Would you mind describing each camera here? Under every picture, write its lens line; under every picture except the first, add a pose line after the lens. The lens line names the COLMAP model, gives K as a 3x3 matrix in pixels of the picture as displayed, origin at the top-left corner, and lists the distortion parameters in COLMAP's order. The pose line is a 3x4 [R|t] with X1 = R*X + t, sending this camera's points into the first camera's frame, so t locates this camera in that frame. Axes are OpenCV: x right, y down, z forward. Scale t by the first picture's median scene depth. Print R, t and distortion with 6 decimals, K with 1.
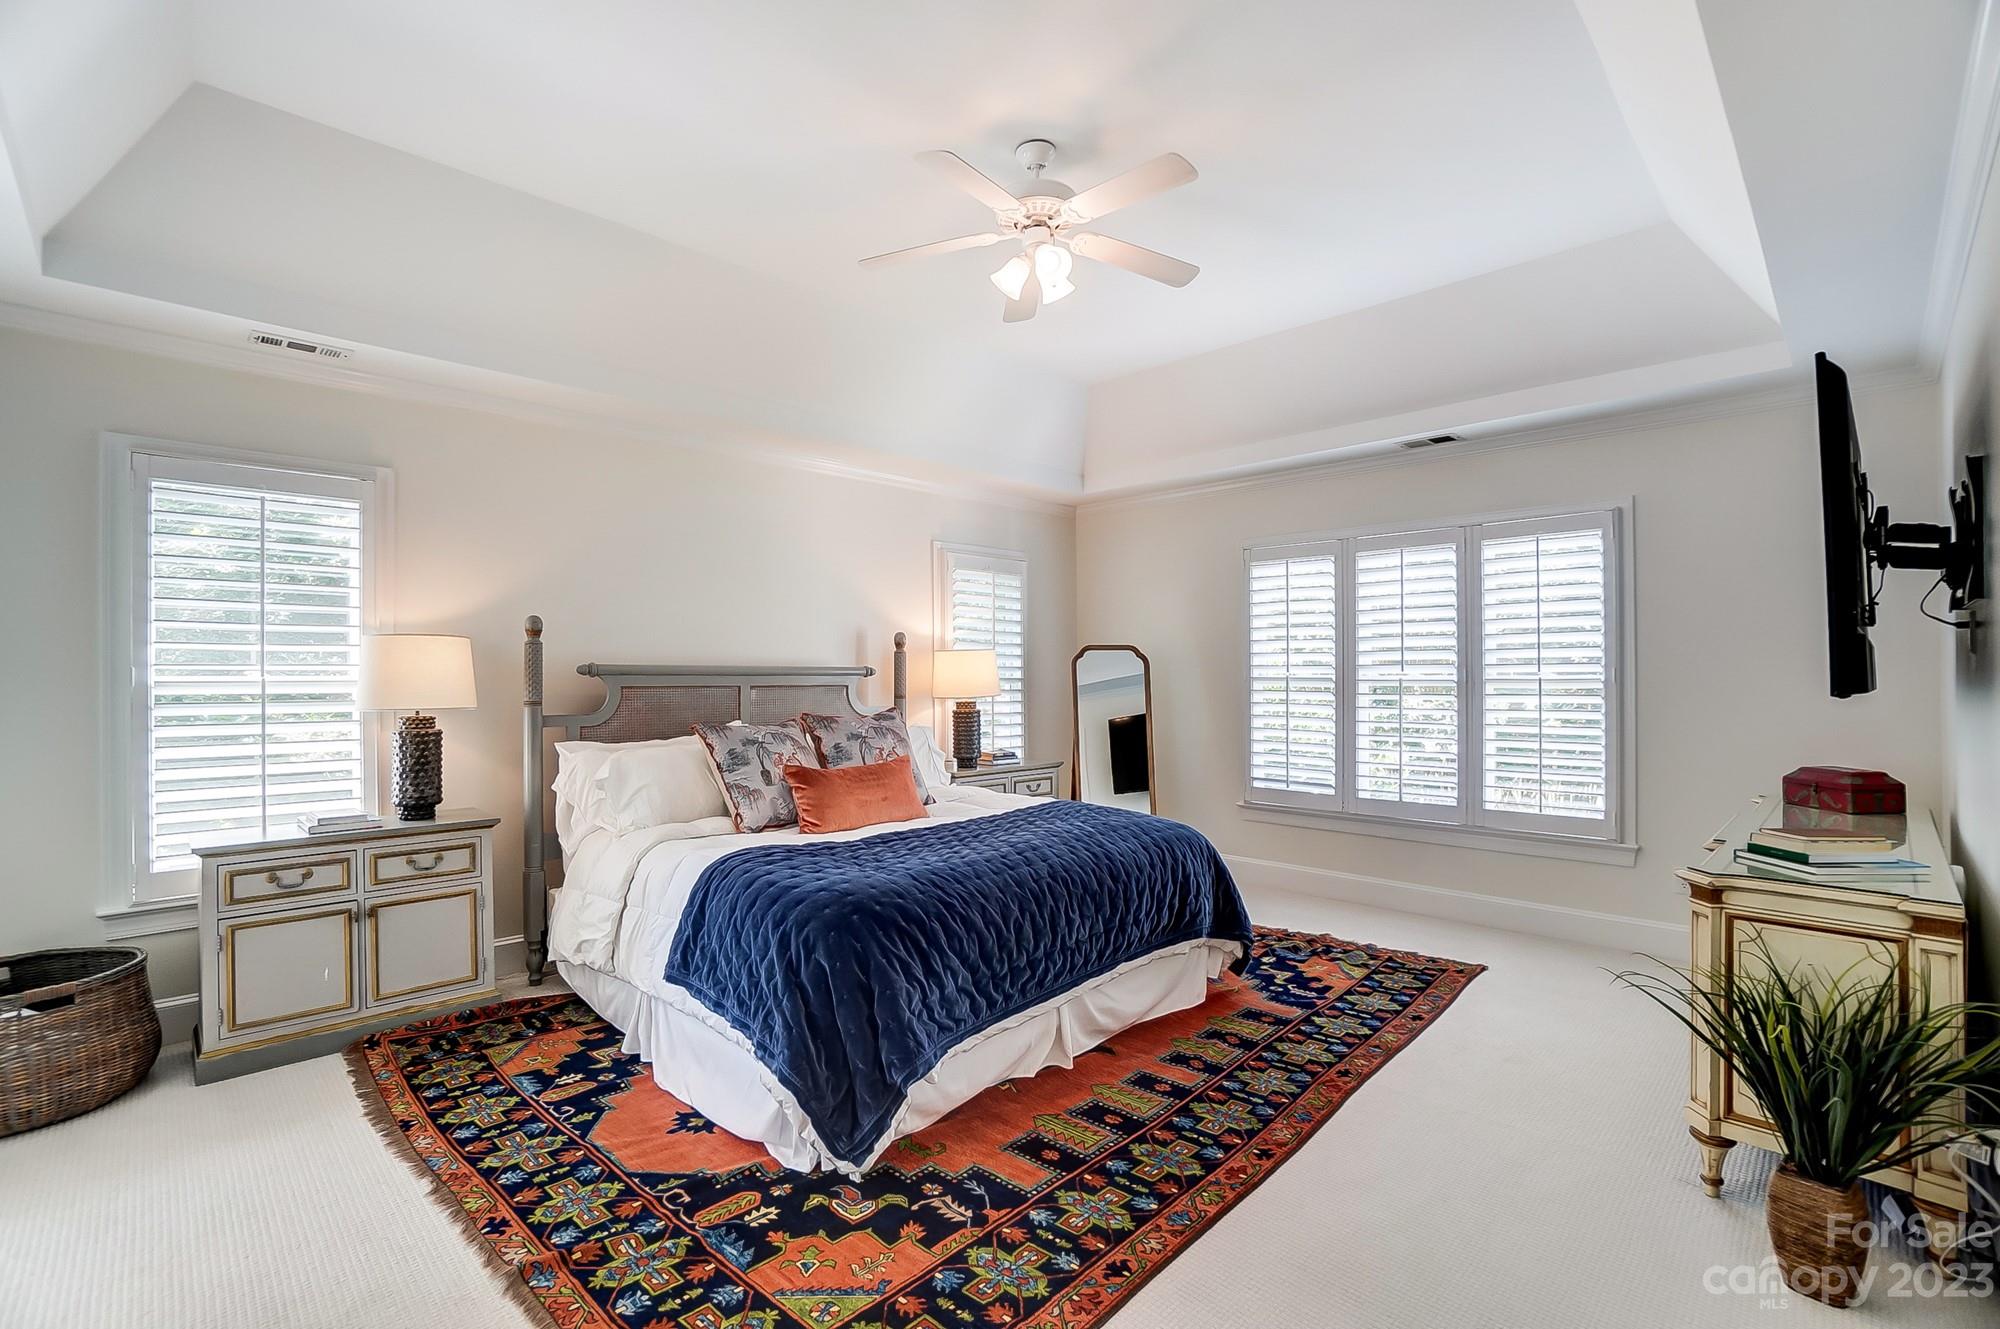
lens RADIAL K [[893.1, 0, 984.5], [0, 893.1, 666.1], [0, 0, 1]] dist [-0.033086, 0.004931]
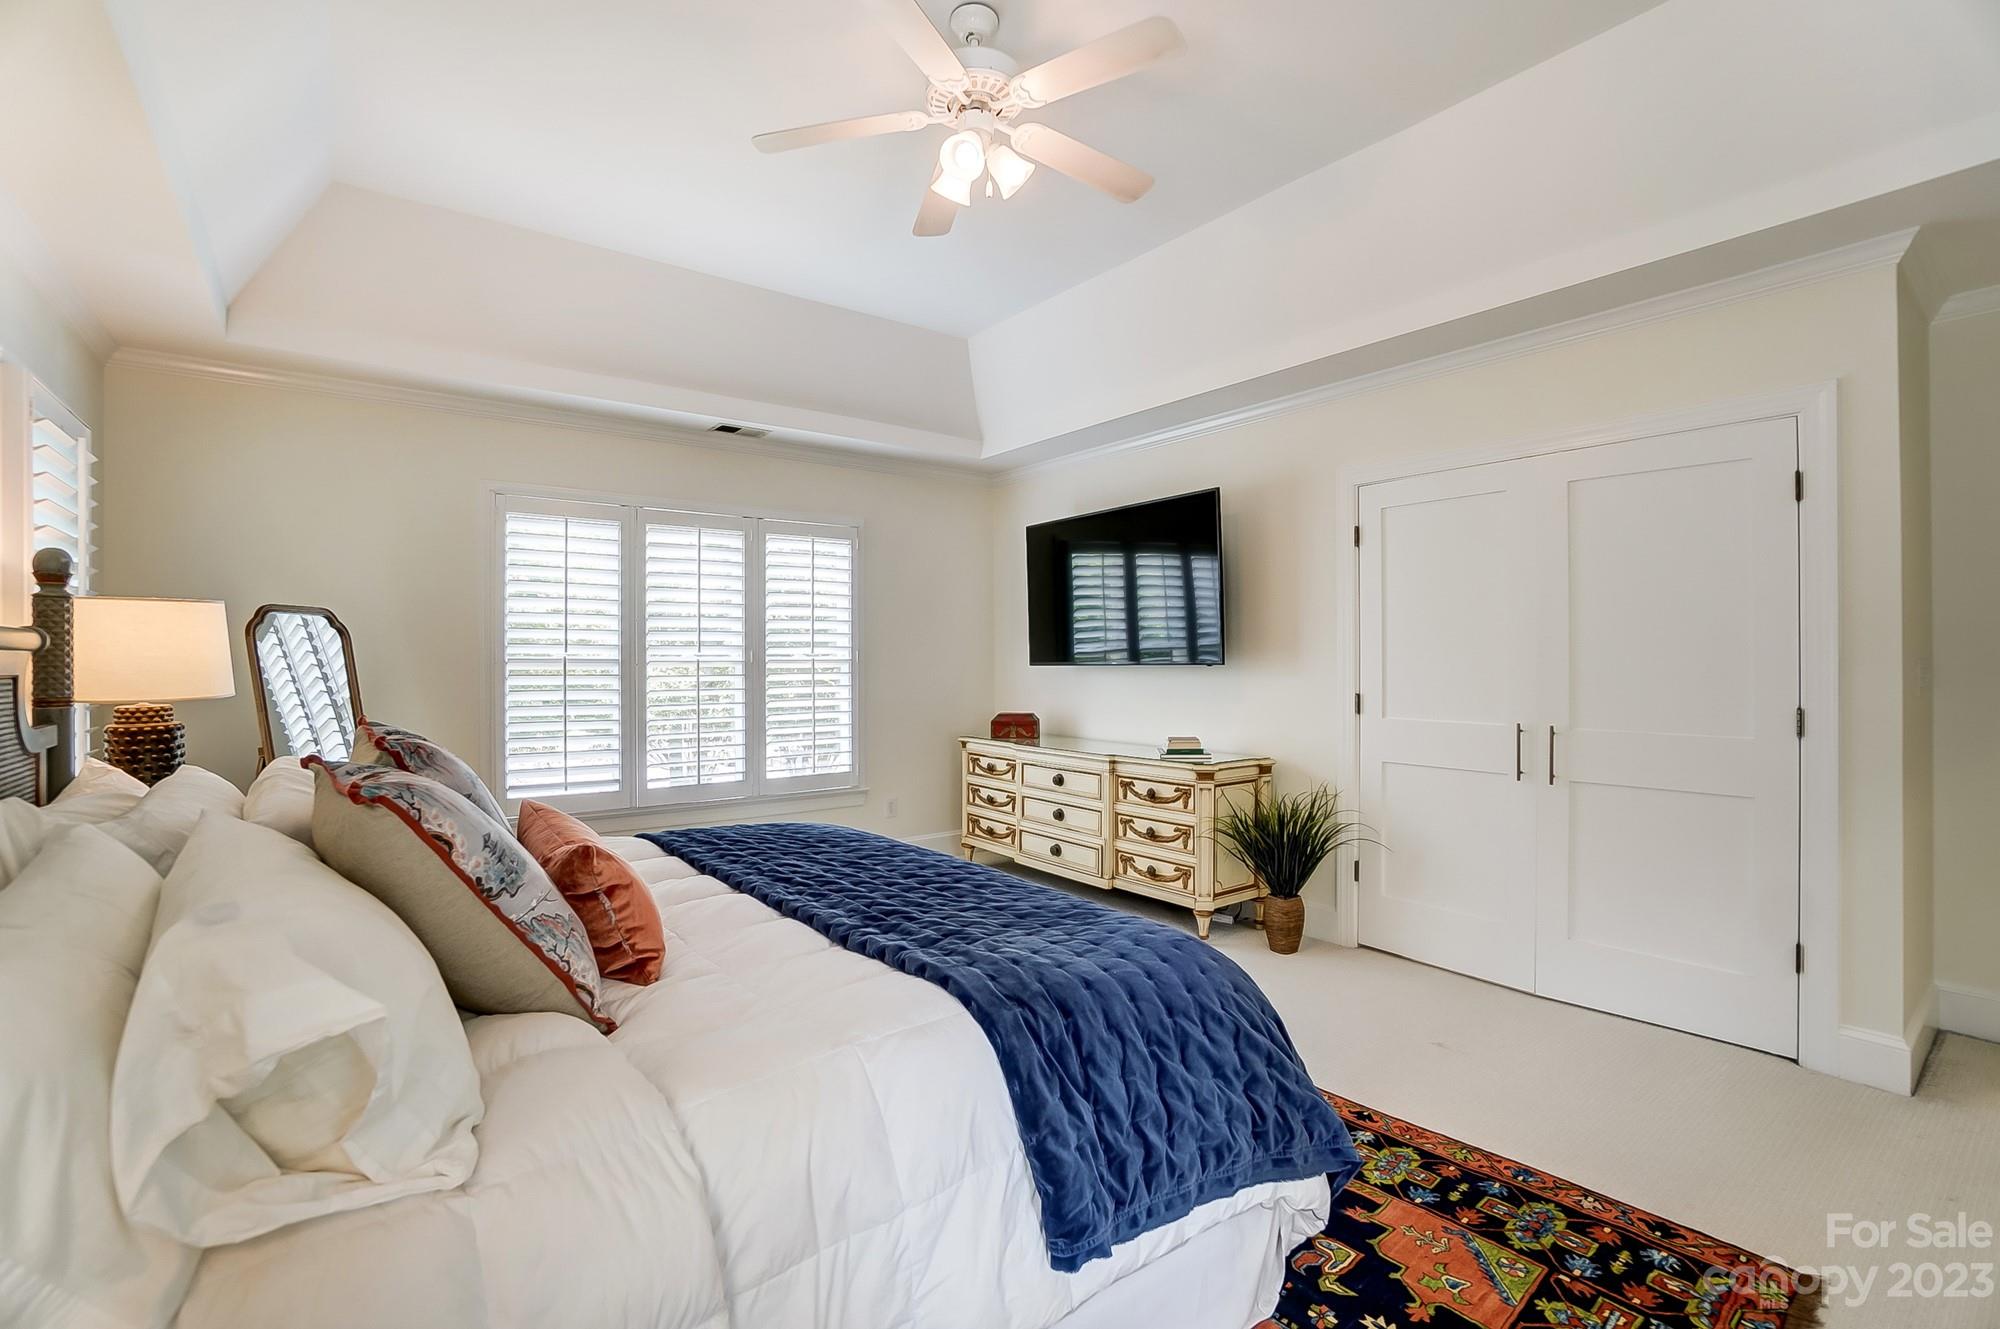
lens RADIAL K [[893.1, 0, 997.4], [0, 893.1, 655.2], [0, 0, 1]] dist [-0.033086, 0.004931]
pose [[0.119743, 0.005610, 0.992789, -0.640977], [-0.006834, 0.999965, -0.004826, 0.015333], [-0.992781, -0.006206, 0.119778, 0.747954]]
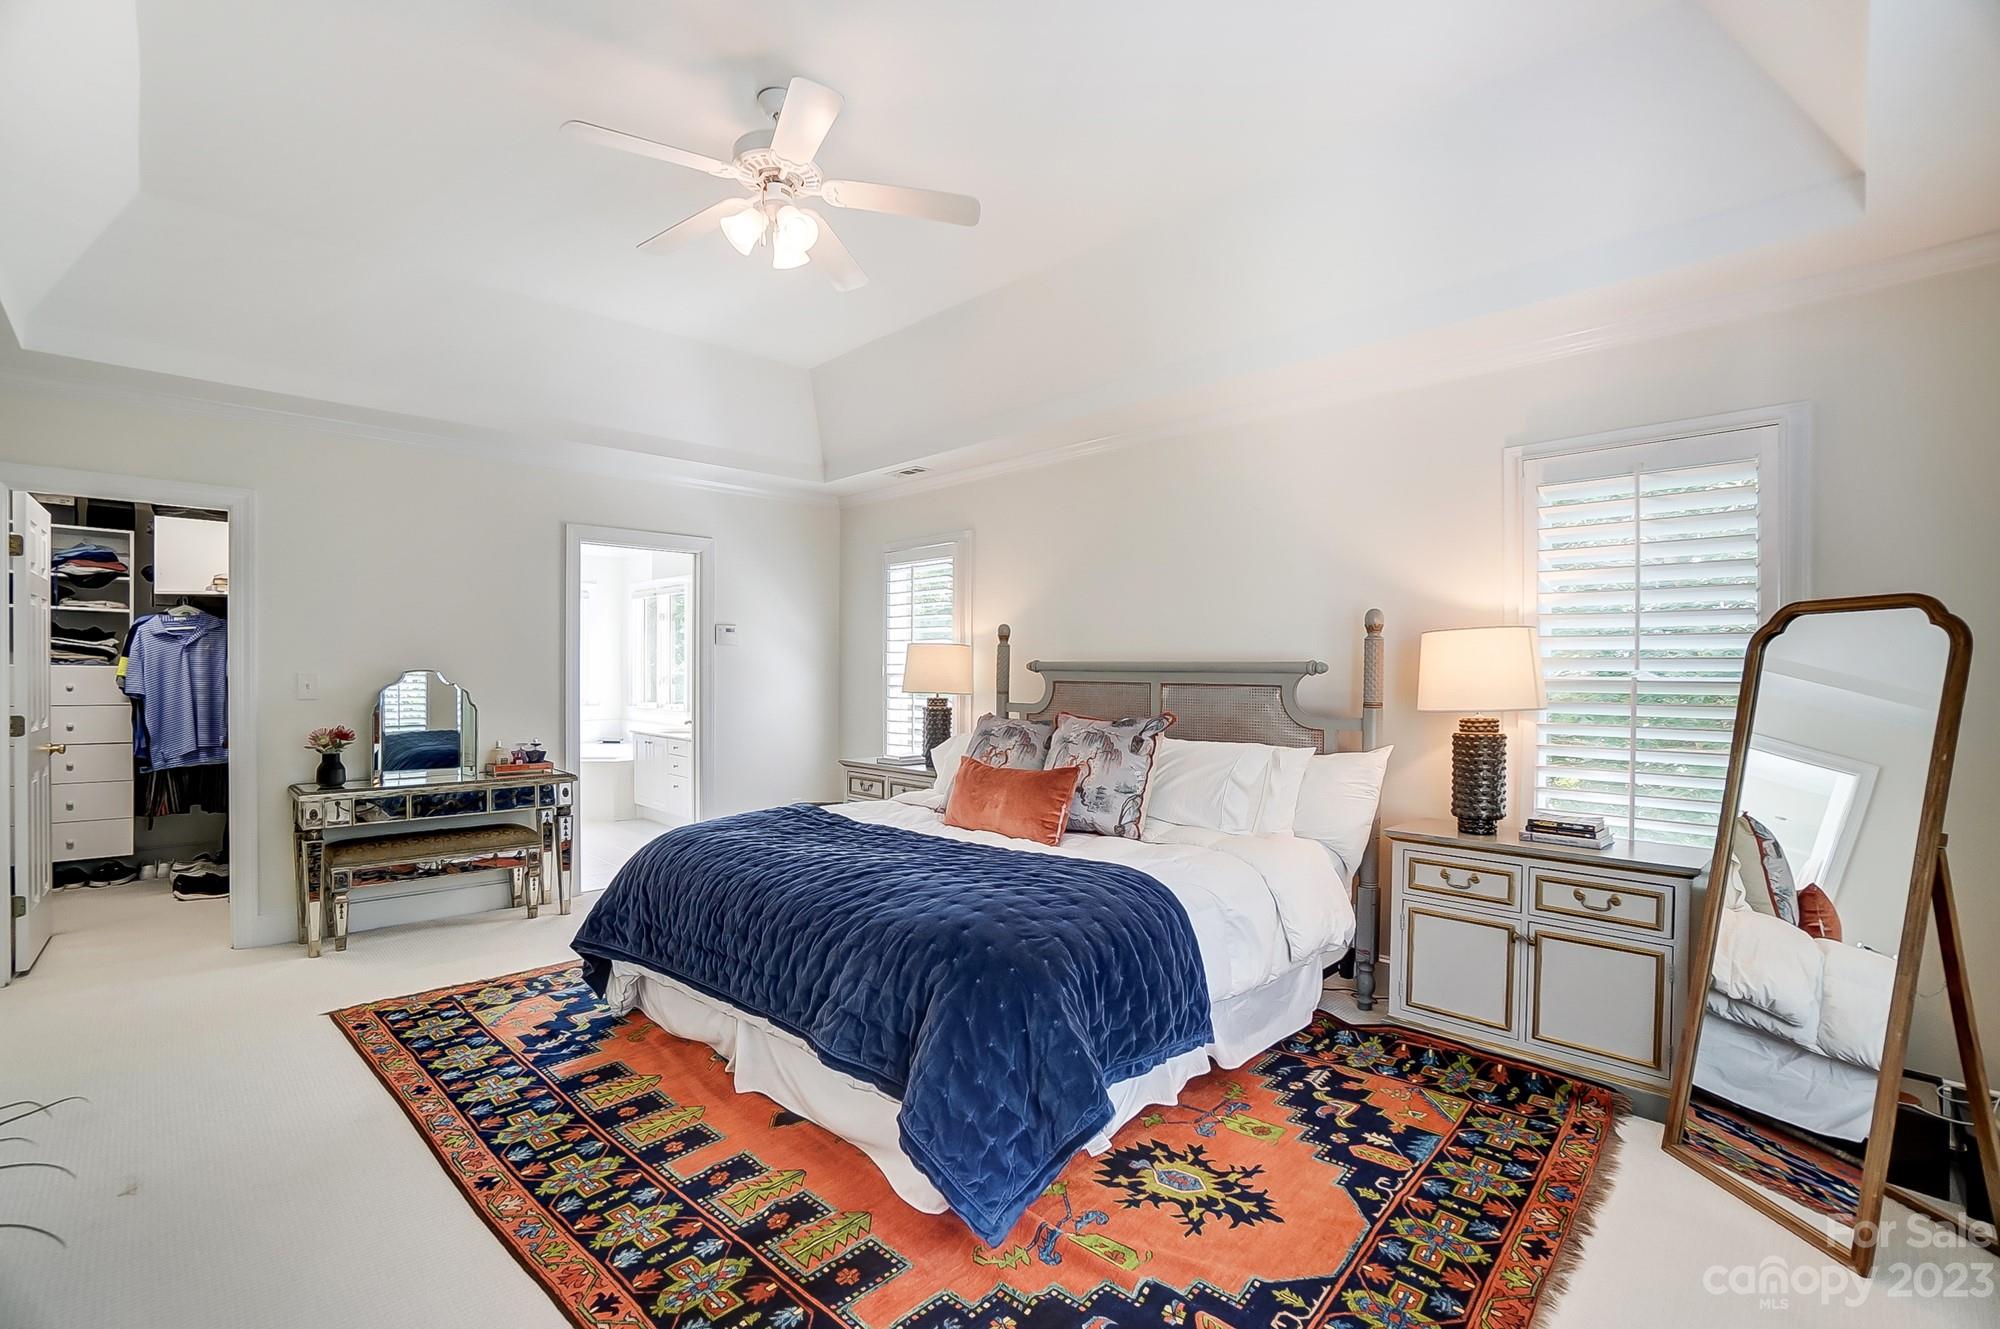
lens RADIAL K [[893.1, 0, 989.1], [0, 893.1, 671.8], [0, 0, 1]] dist [-0.033086, 0.004931]
pose [[-0.004829, 0.000763, -0.999988, 0.835400], [0.002659, 0.999996, 0.000750, 0.011356], [0.999985, -0.002655, -0.004831, 1.038199]]
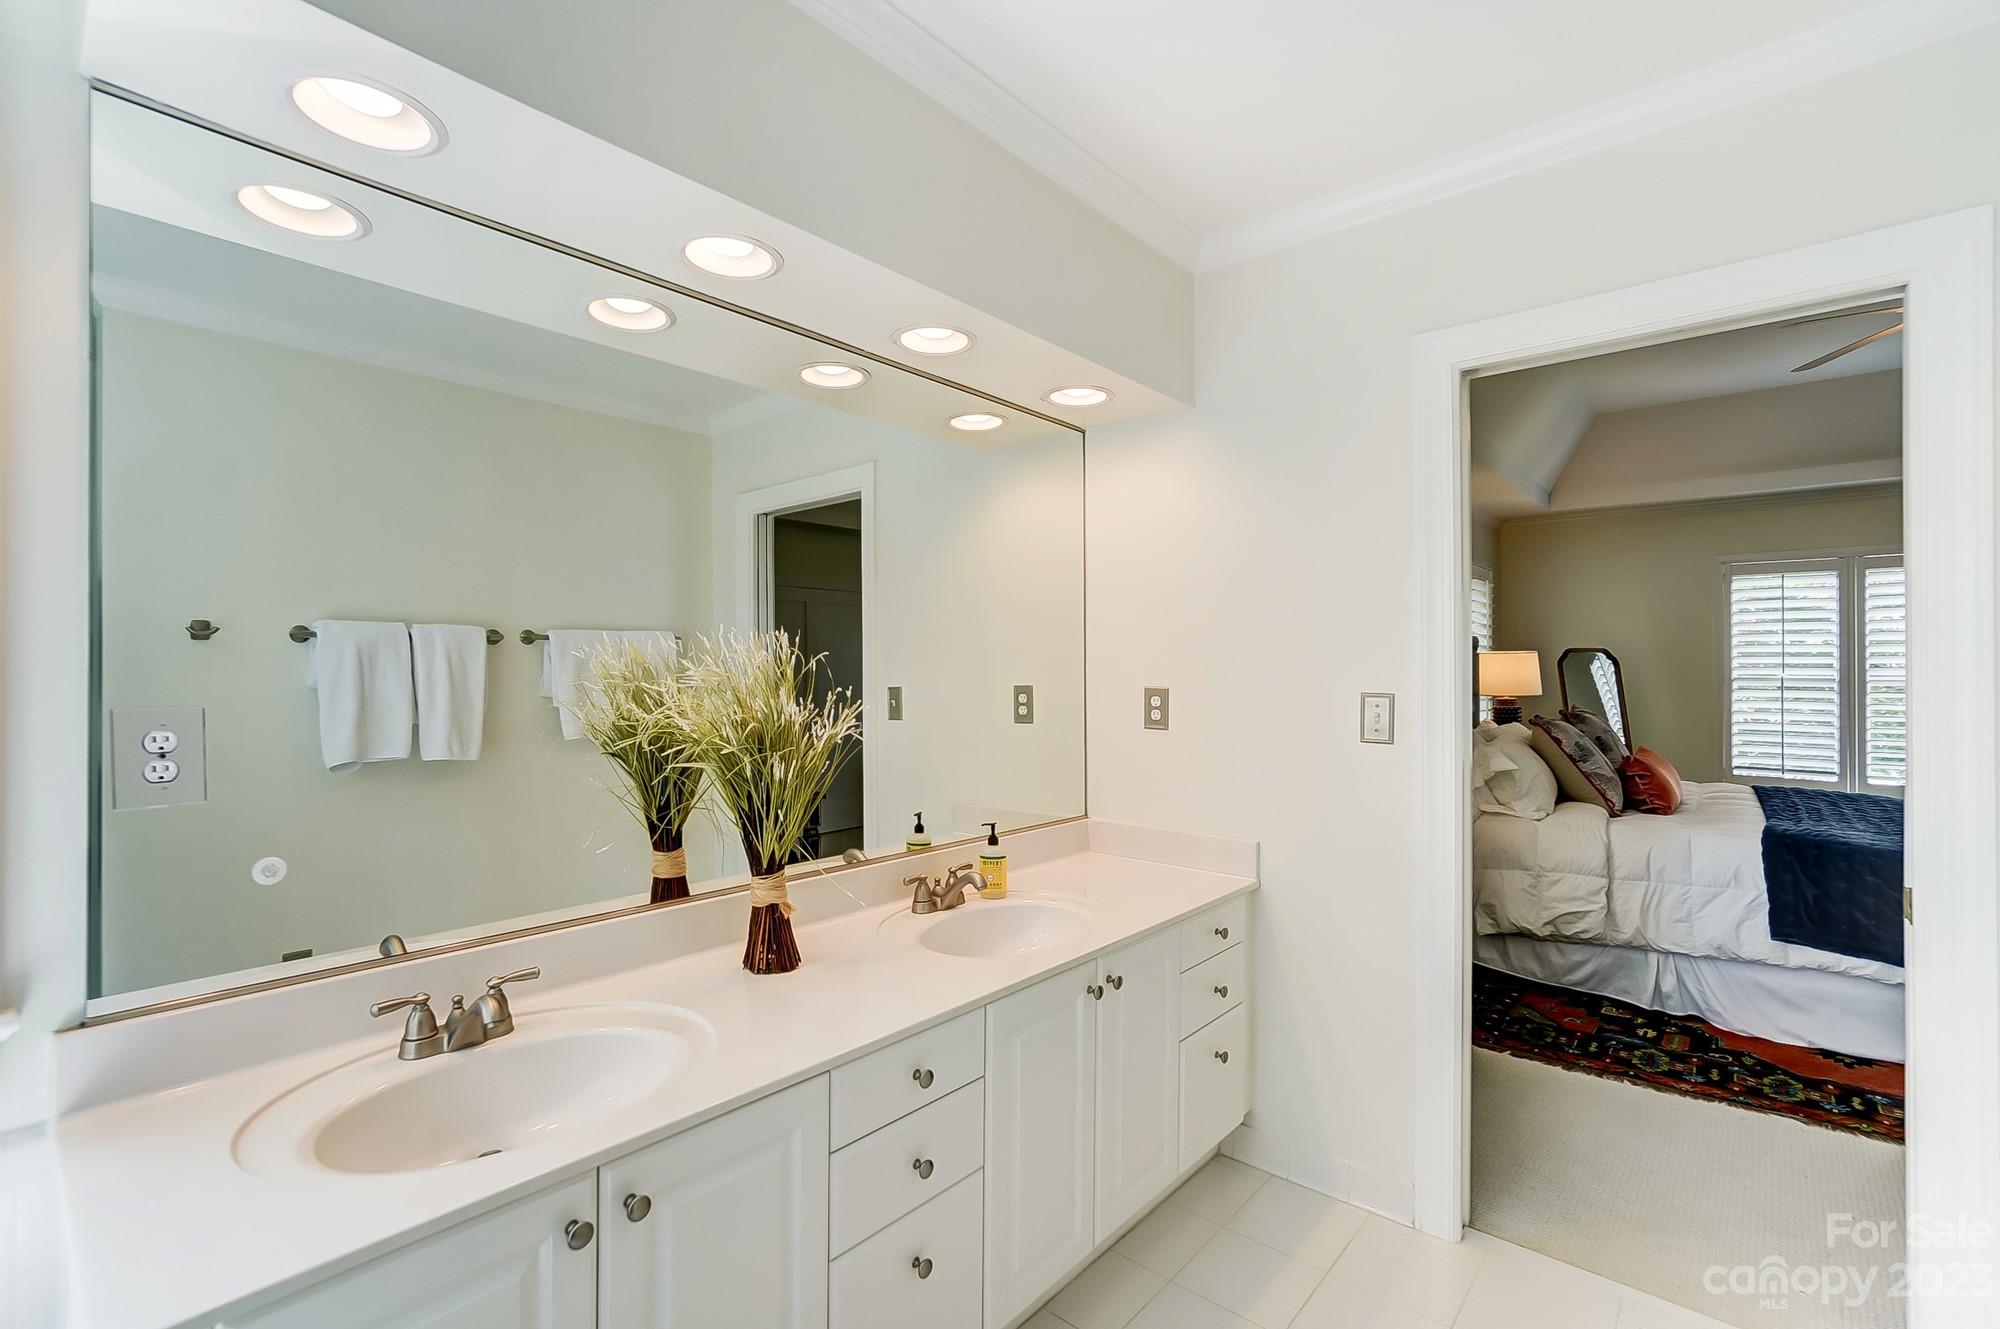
lens RADIAL K [[893.1, 0, 966.3], [0, 893.1, 678.7], [0, 0, 1]] dist [-0.033086, 0.004931]
pose [[0.997638, 0.001502, 0.068672, -1.136874], [-0.002690, 0.999848, 0.017209, -0.004430], [-0.068636, -0.017354, 0.997491, -0.043374]]
